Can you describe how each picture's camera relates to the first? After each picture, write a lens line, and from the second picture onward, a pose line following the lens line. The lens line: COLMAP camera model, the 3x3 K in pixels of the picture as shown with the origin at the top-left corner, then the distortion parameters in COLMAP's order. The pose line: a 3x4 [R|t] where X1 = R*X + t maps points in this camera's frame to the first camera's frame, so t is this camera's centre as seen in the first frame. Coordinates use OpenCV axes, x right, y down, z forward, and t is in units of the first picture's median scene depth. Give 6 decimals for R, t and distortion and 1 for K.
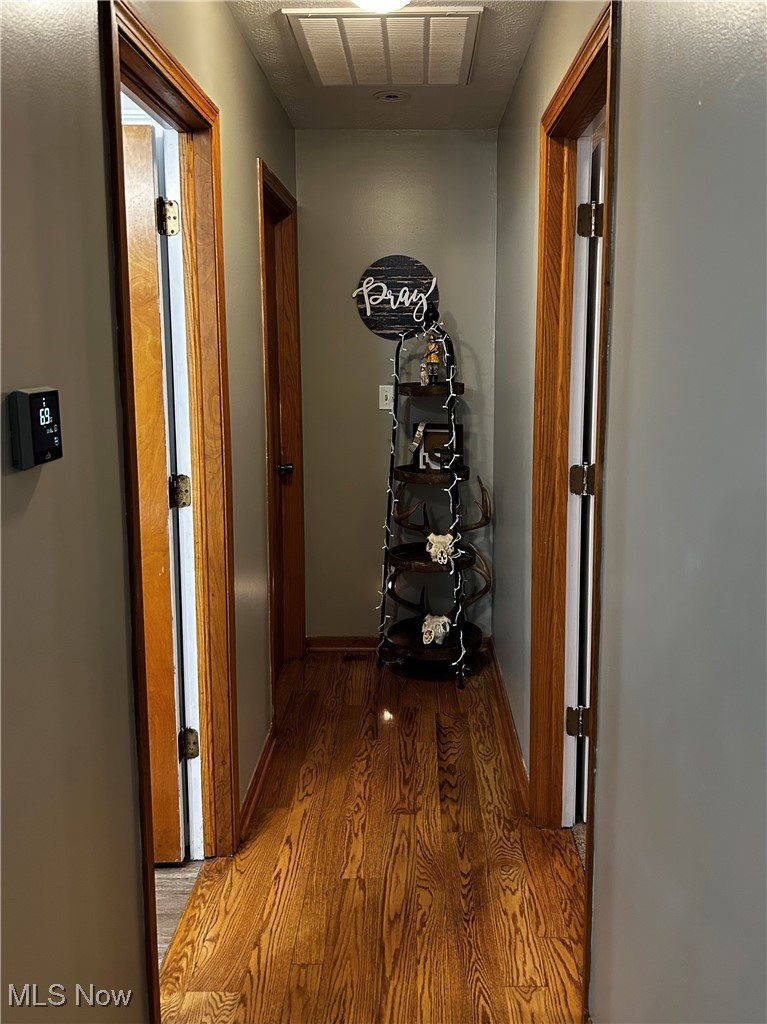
lens RADIAL K [[1018.7, 0, 383.5], [0, 1018.7, 512.0], [0, 0, 1]] dist [0.001157, 0.000304]
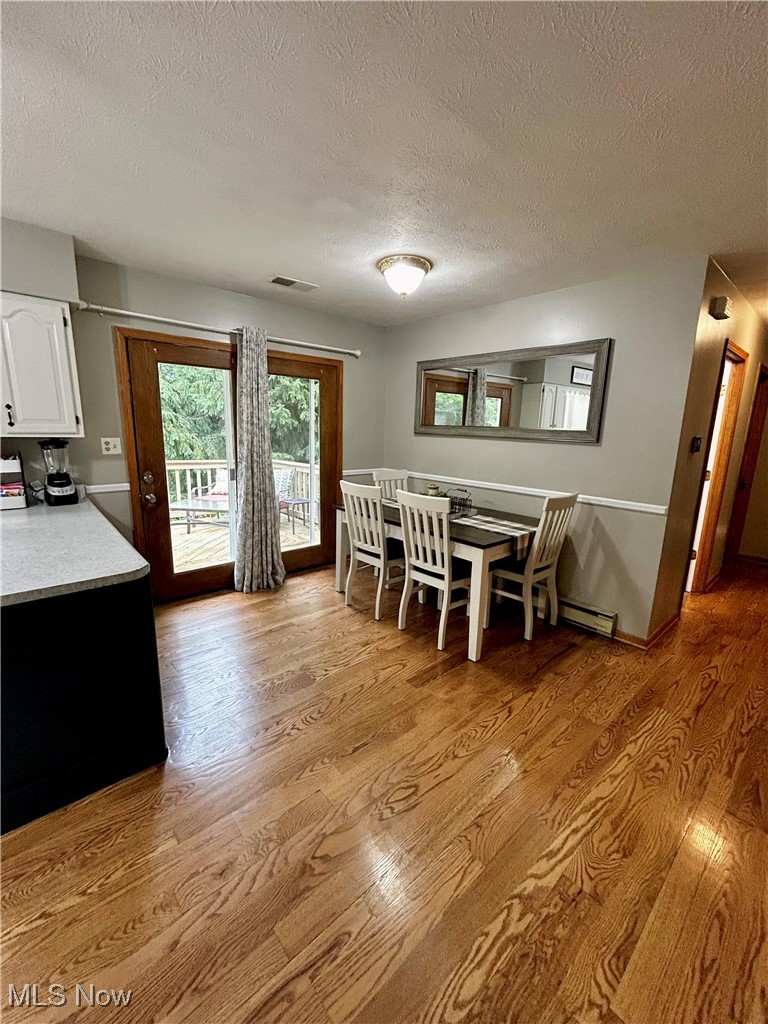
lens RADIAL K [[418.7, 0, 384.0], [0, 418.7, 512.0], [0, 0, 1]] dist [0.009096, 0.000099]
pose [[0.699470, 0.161988, -0.696062, 0.031887], [-0.141976, 0.986057, 0.086805, 0.122079], [0.700418, 0.038107, 0.712715, -0.659471]]
